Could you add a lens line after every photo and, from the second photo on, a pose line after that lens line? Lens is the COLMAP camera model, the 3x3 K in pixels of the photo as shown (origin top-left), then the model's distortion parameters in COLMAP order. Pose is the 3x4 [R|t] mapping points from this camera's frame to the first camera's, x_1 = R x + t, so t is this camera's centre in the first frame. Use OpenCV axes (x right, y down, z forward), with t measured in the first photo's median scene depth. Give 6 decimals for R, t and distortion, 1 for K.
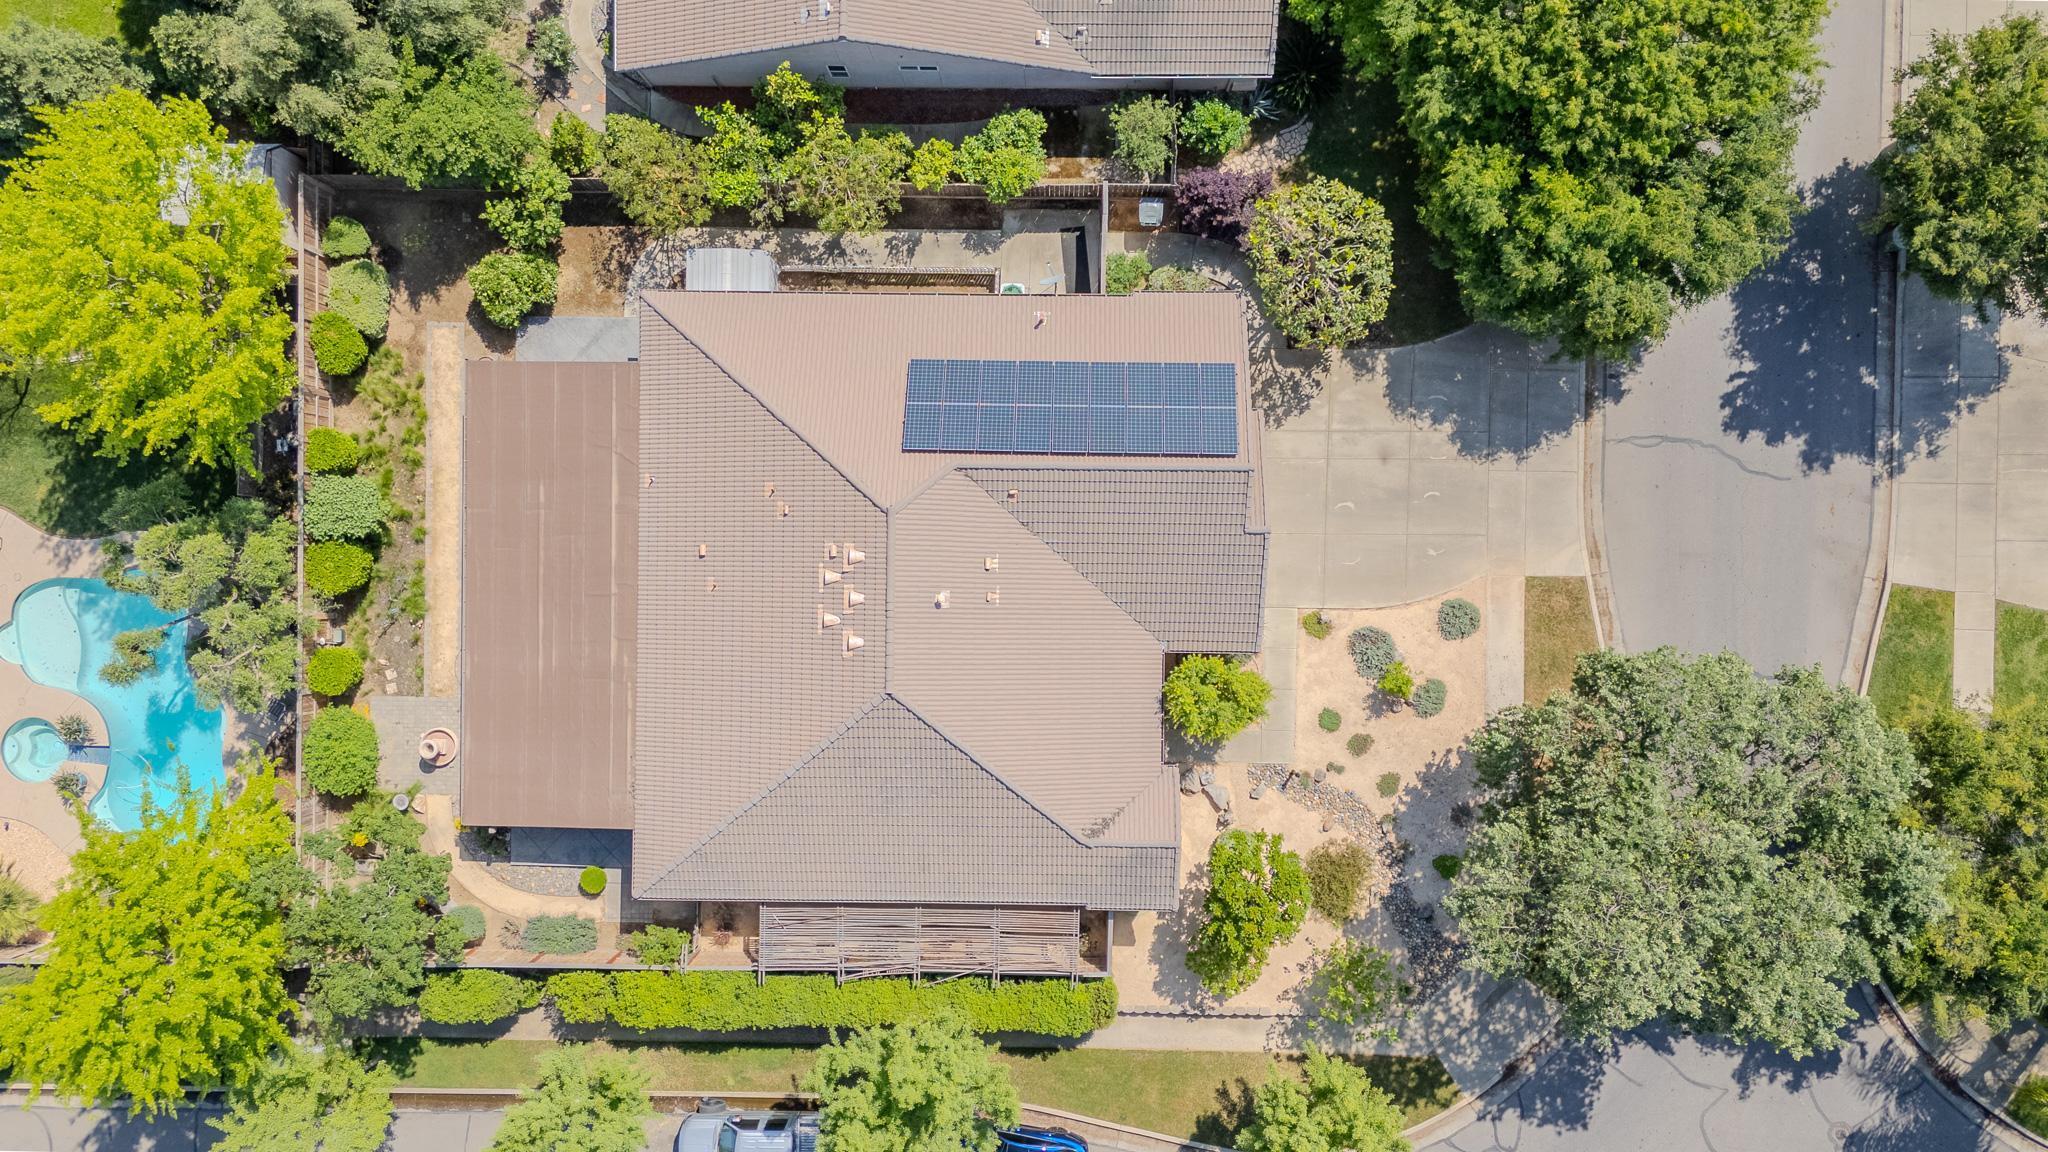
lens RADIAL K [[1485.9, 0, 1017.0], [0, 1485.9, 606.2], [0, 0, 1]] dist [0.169915, -0.362552]
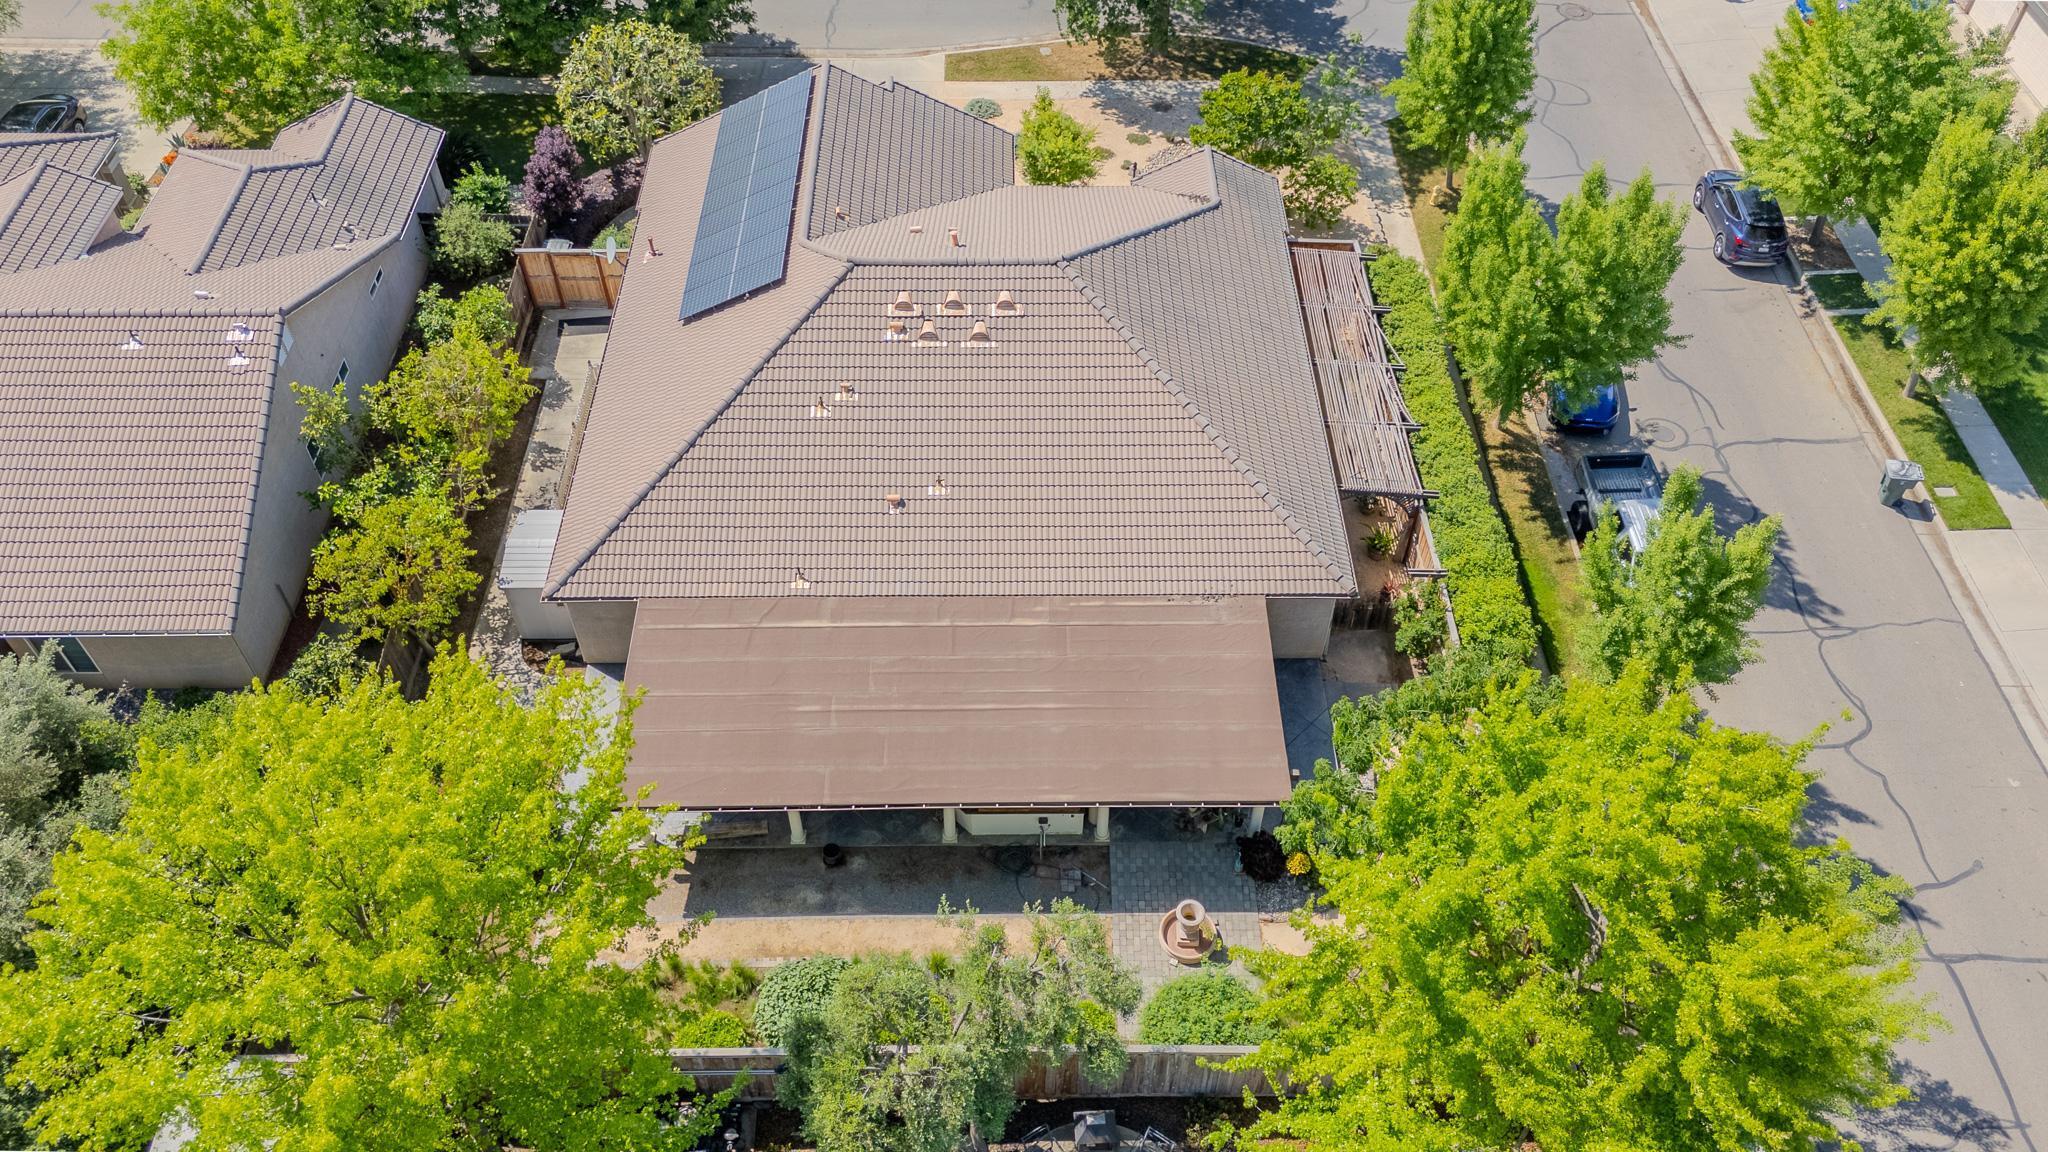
lens RADIAL K [[1525.0, 0, 1027.4], [0, 1525.0, 566.6], [0, 0, 1]] dist [0.065172, -0.058093]
pose [[-0.022428, -0.727511, 0.685729, -0.719992], [0.999606, -0.004721, 0.027685, 0.007588], [-0.016904, 0.686080, 0.727330, 0.412860]]
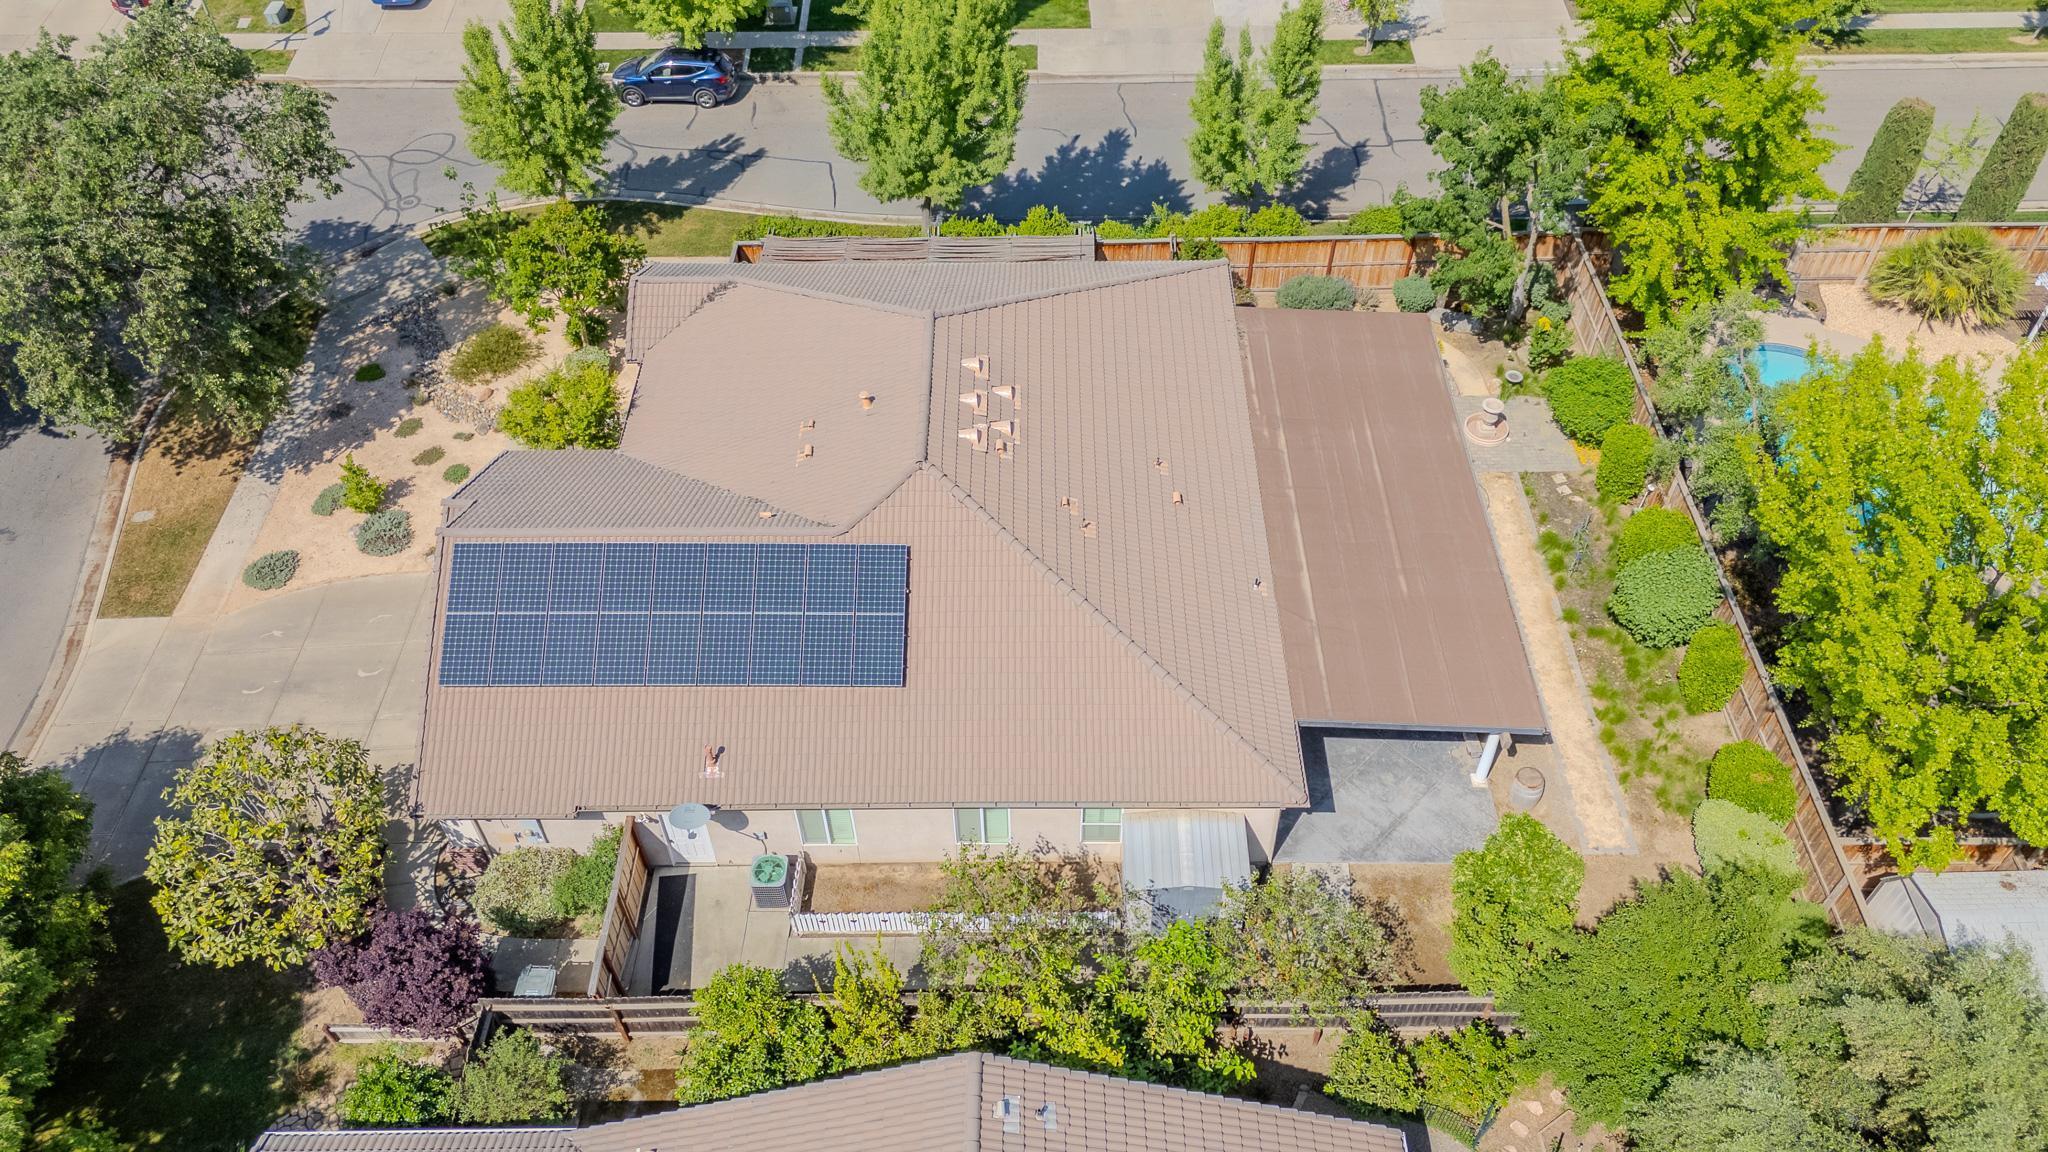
lens RADIAL K [[1514.0, 0, 1024.0], [0, 1514.0, 576.0], [0, 0, 1]] dist [0.065465, -0.057298]
pose [[-0.999130, 0.032170, 0.026542, -0.138181], [-0.005531, -0.732991, 0.680216, -0.564226], [0.041338, 0.679477, 0.732531, 0.407105]]
